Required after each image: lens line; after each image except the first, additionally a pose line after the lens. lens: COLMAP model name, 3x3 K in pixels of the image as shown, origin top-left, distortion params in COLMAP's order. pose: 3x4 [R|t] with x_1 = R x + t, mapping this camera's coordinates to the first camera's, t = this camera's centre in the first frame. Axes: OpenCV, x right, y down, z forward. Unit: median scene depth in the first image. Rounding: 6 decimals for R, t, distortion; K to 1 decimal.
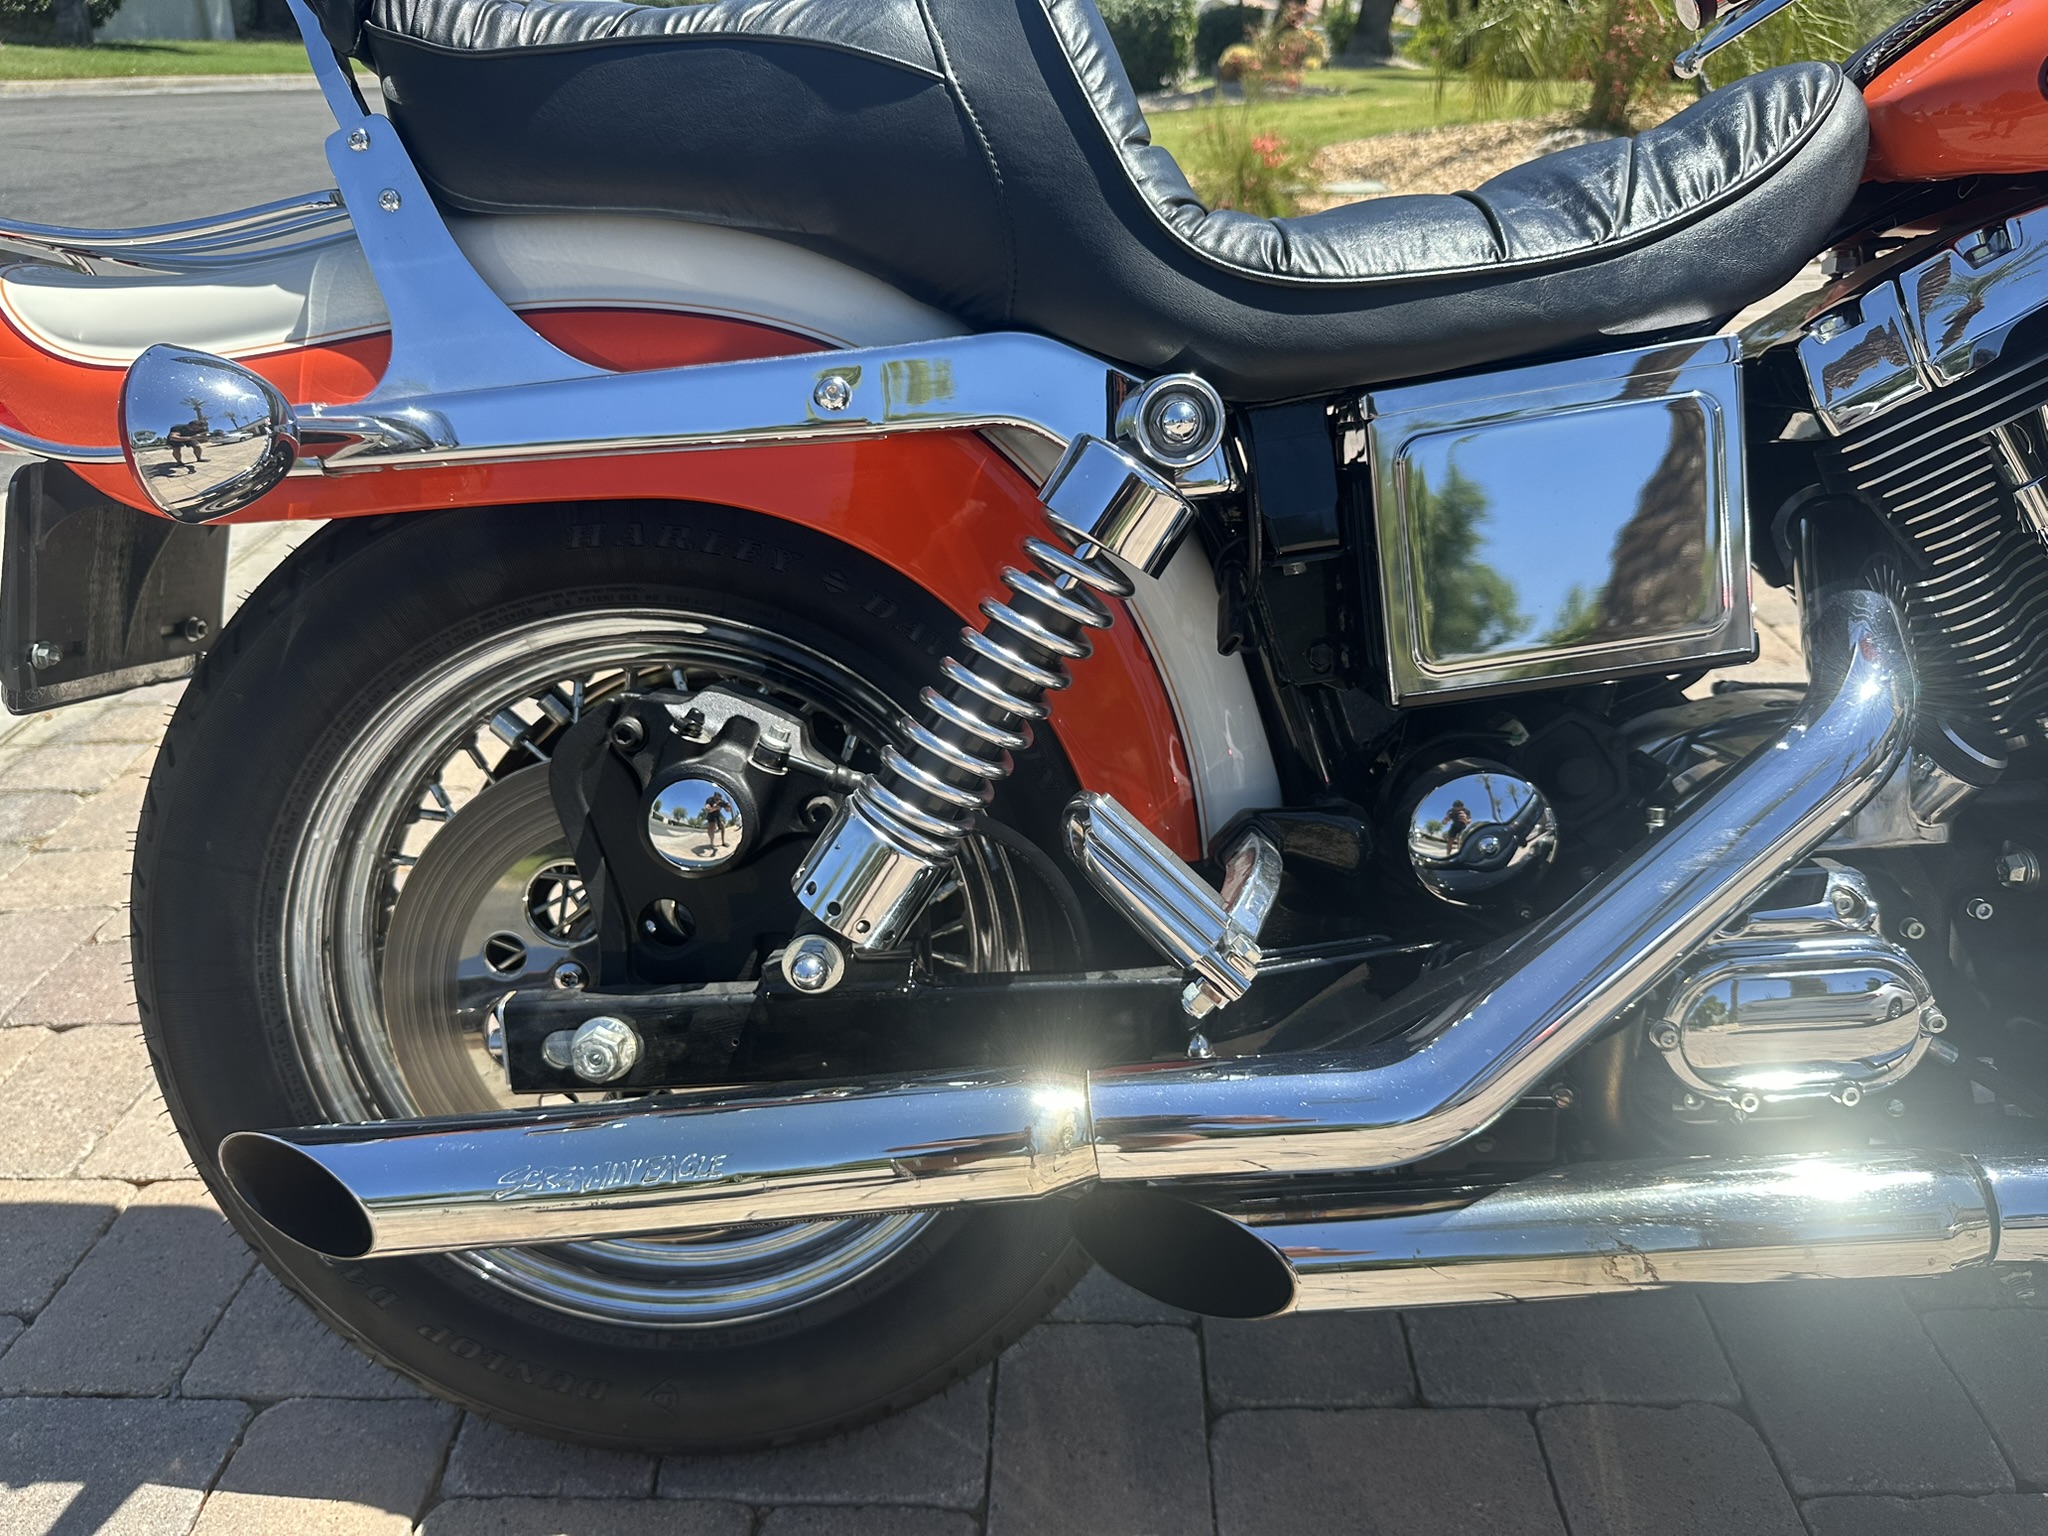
lens RADIAL K [[1445.9, 0, 1037.2], [0, 1445.9, 763.1], [0, 0, 1]] dist [0.024940, -0.038763]
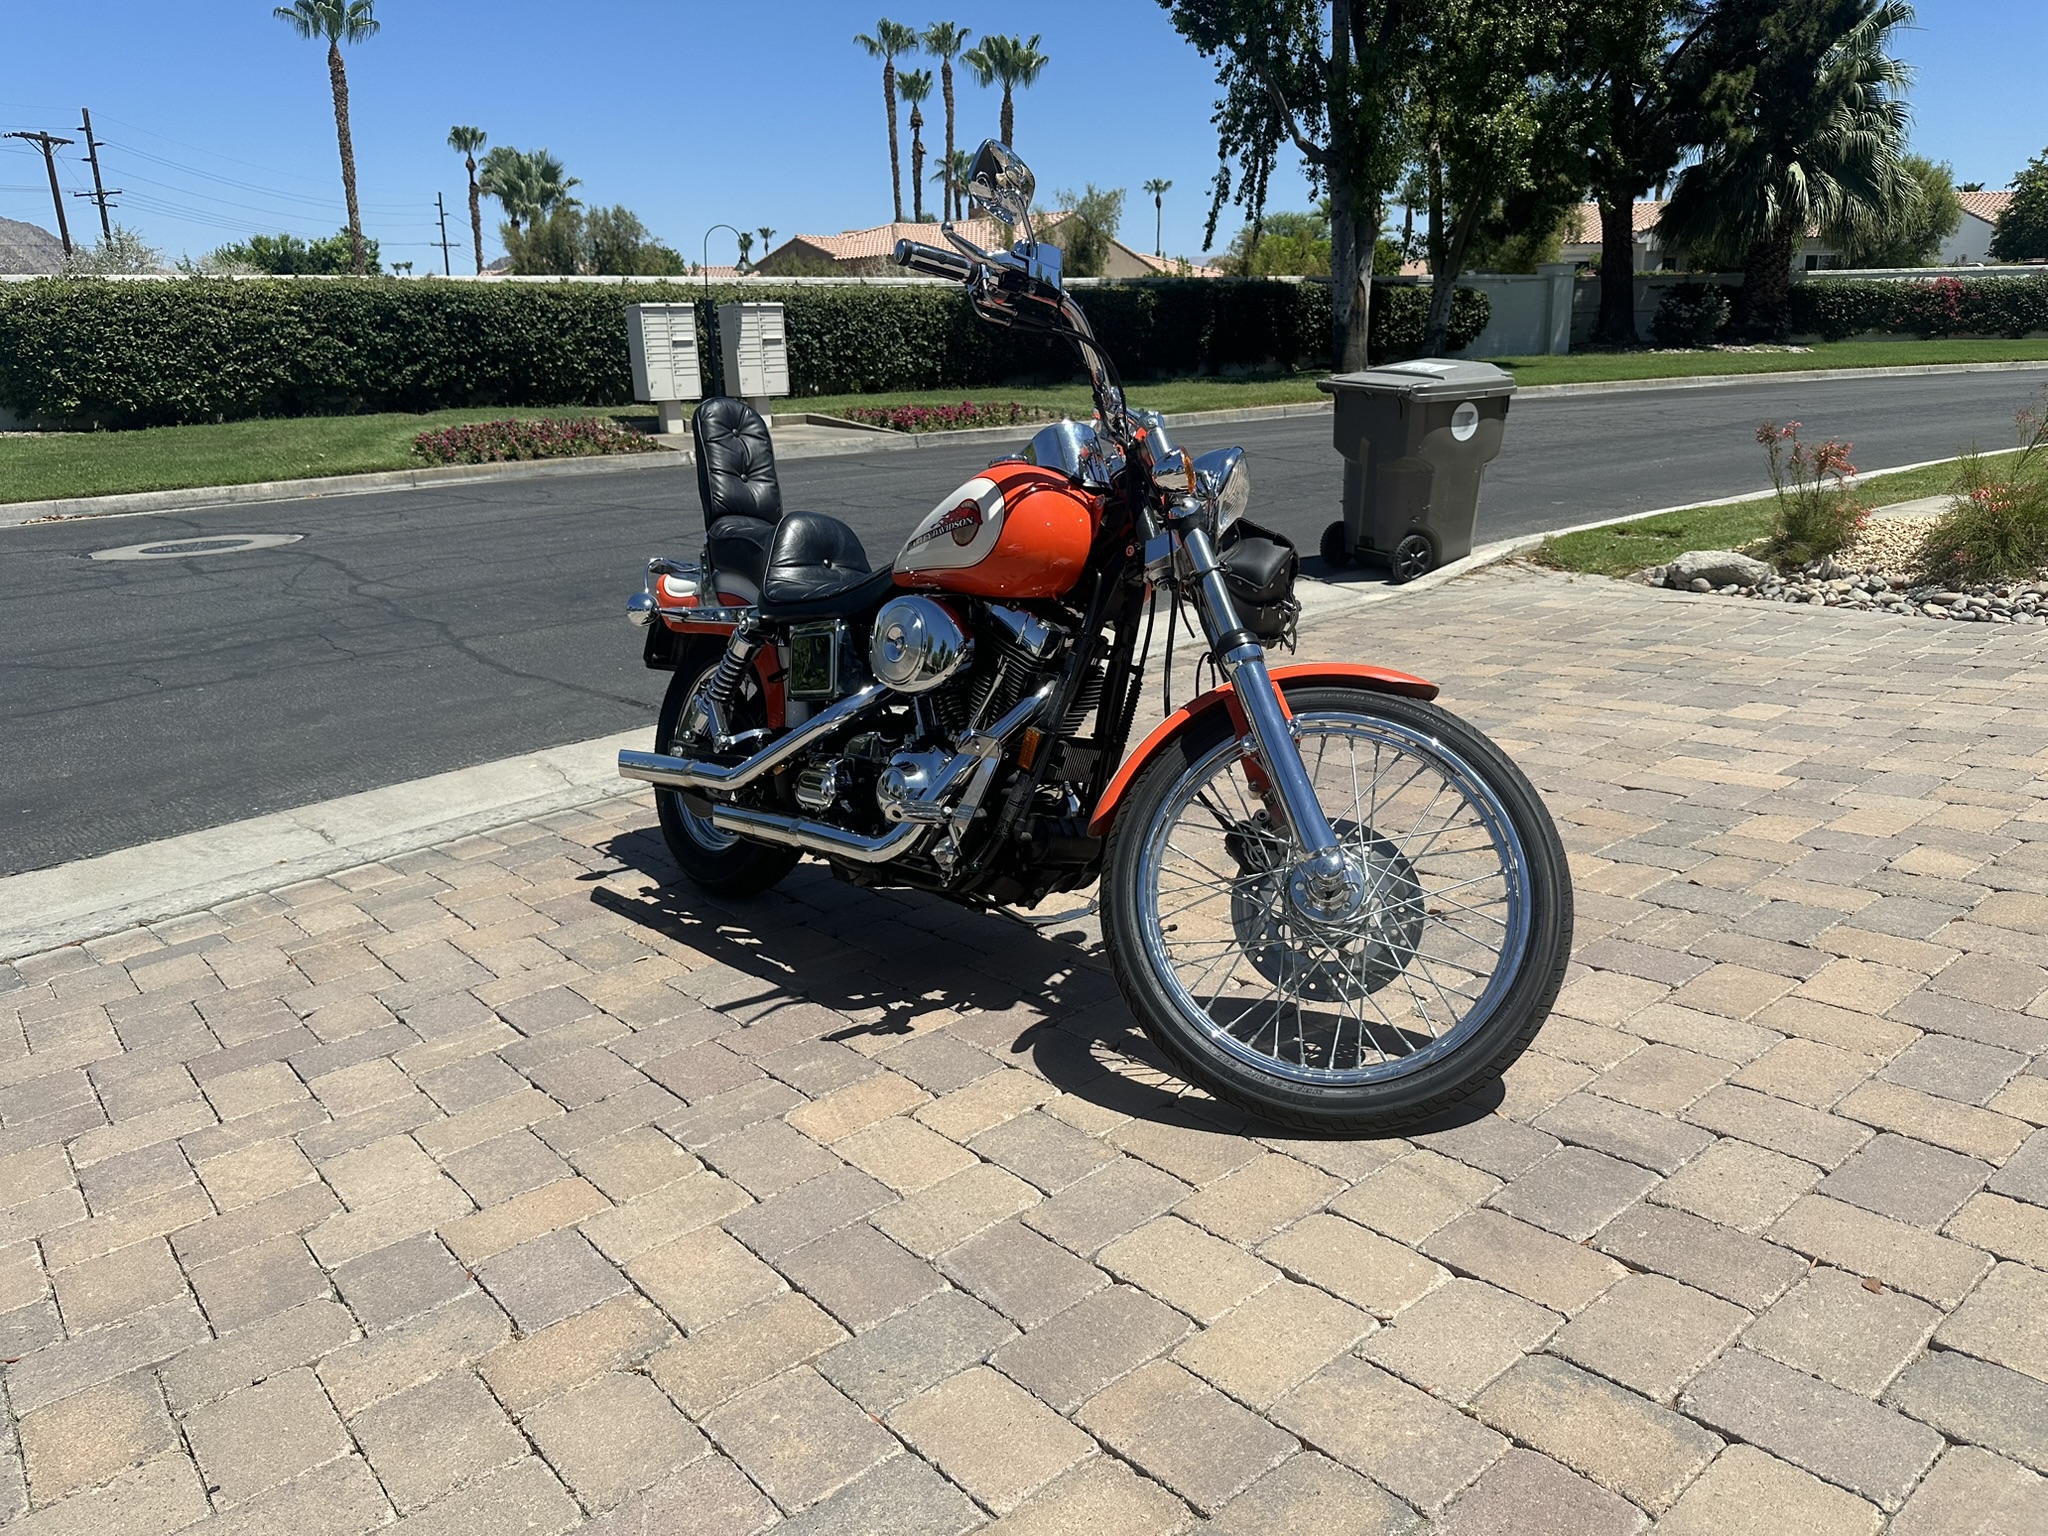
lens RADIAL K [[1445.9, 0, 1035.9], [0, 1445.9, 750.9], [0, 0, 1]] dist [0.024940, -0.038763]
pose [[0.652564, 0.160400, -0.740562, 0.283504], [-0.290539, 0.955606, -0.049039, 0.007391], [0.699820, 0.247163, 0.670196, -0.091073]]
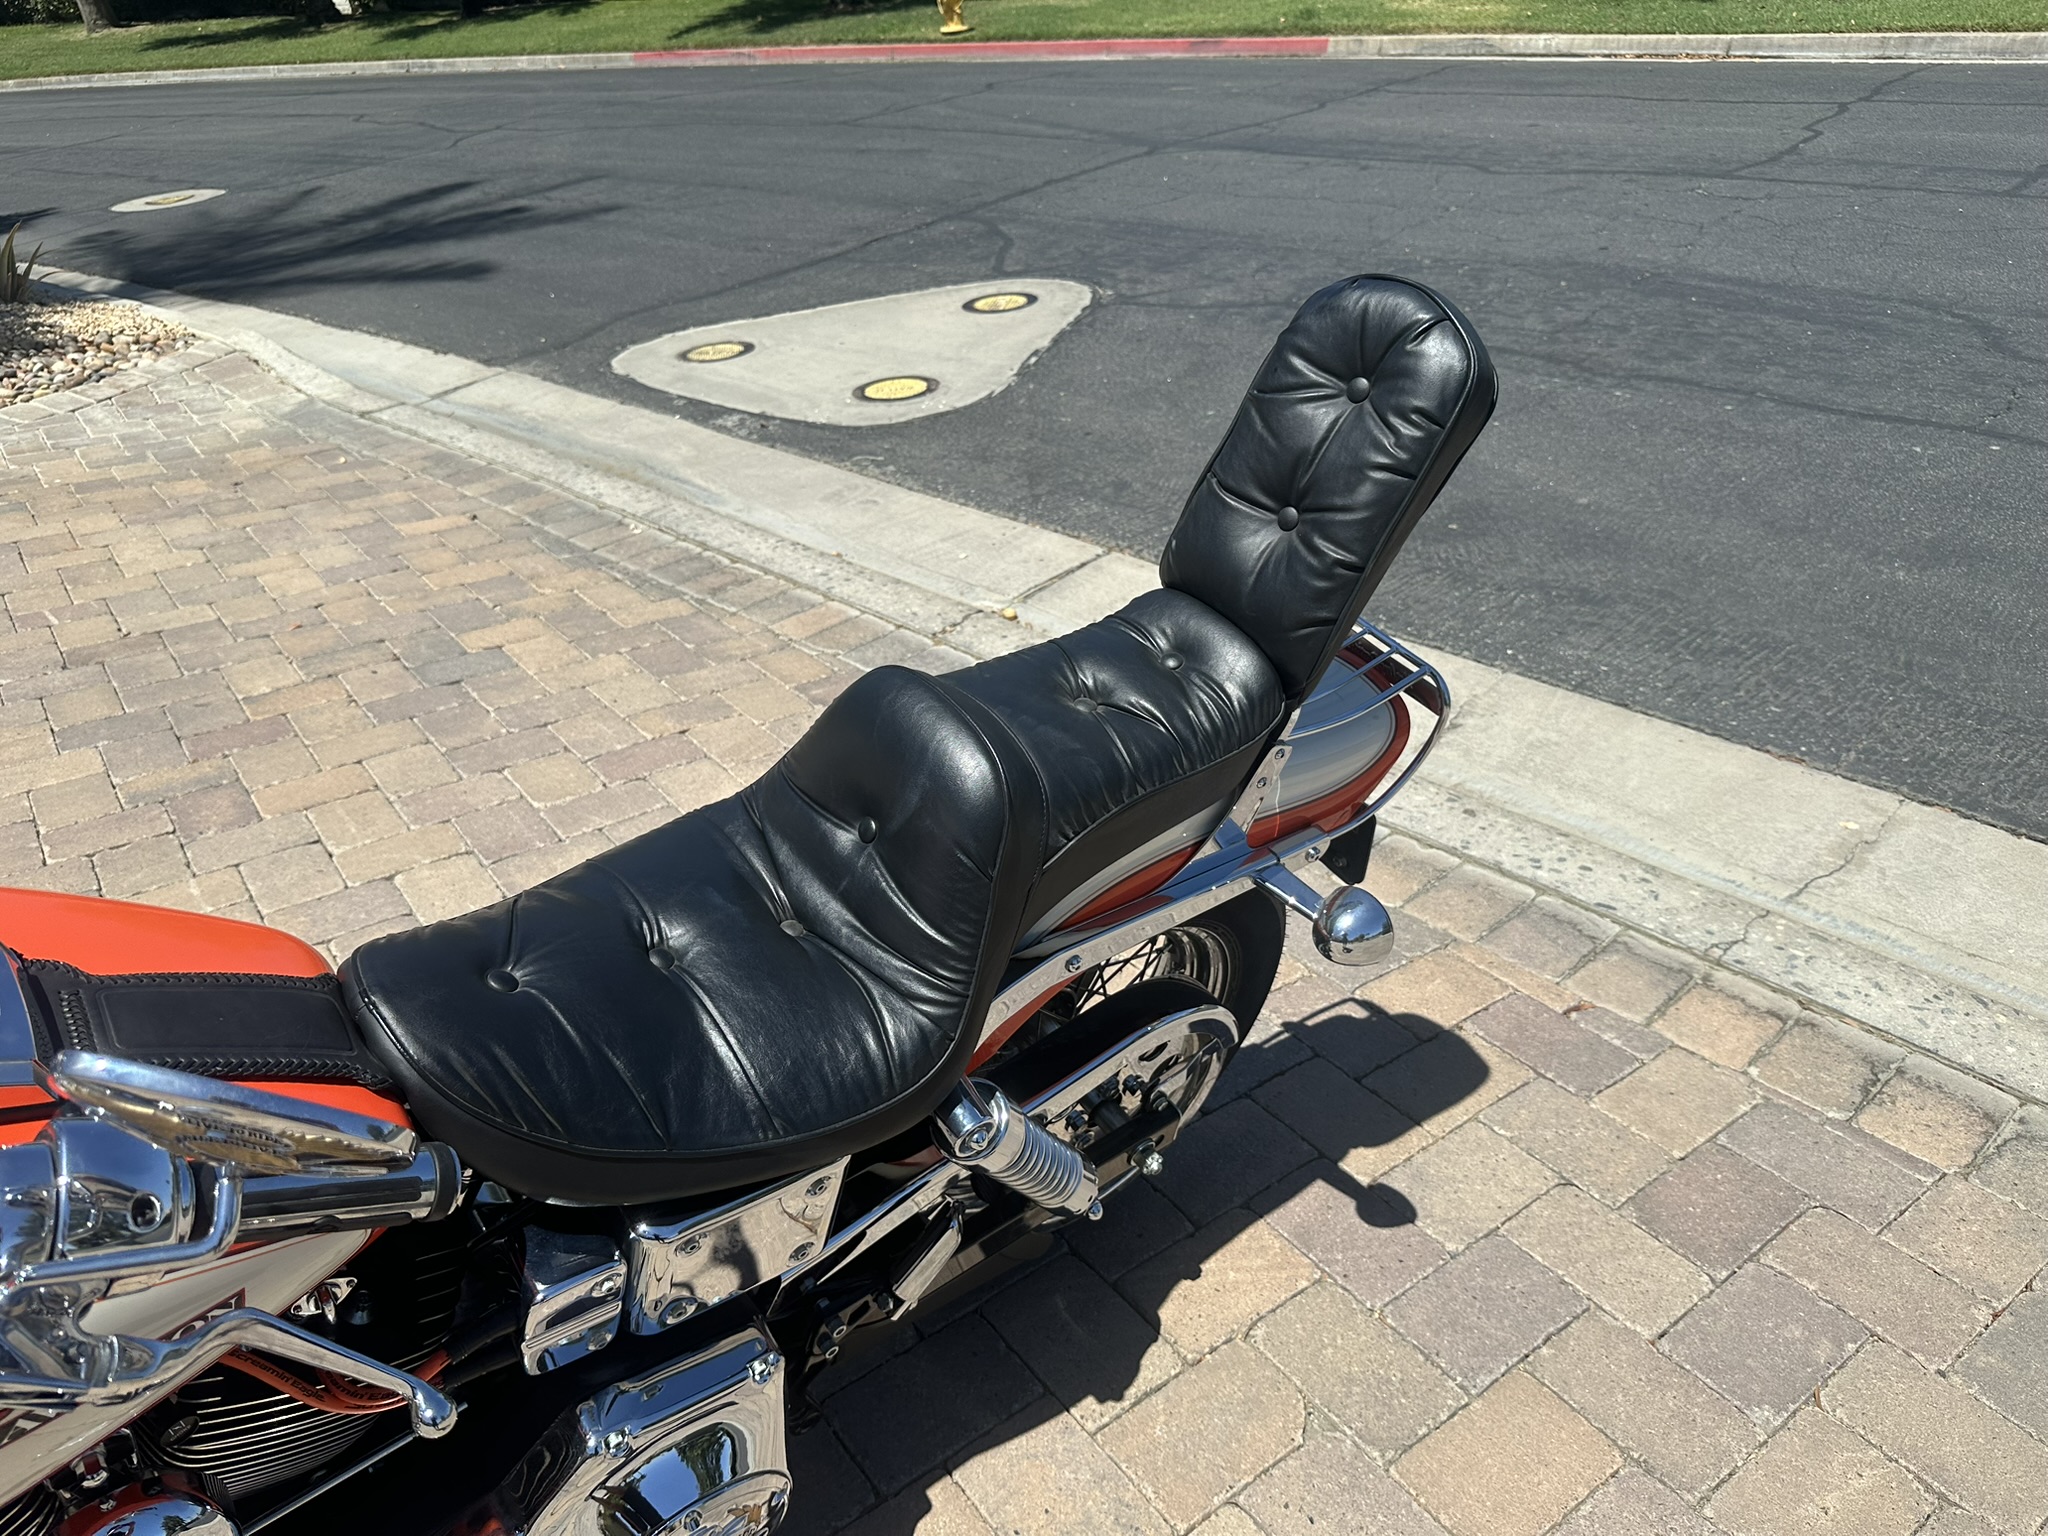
lens RADIAL K [[1445.9, 0, 1016.8], [0, 1445.9, 763.4], [0, 0, 1]] dist [0.024940, -0.038763]
pose [[-0.789647, 0.336662, -0.512949, 0.053845], [-0.224367, 0.619675, 0.752105, -0.132202], [0.571067, 0.708986, -0.413789, 0.136904]]
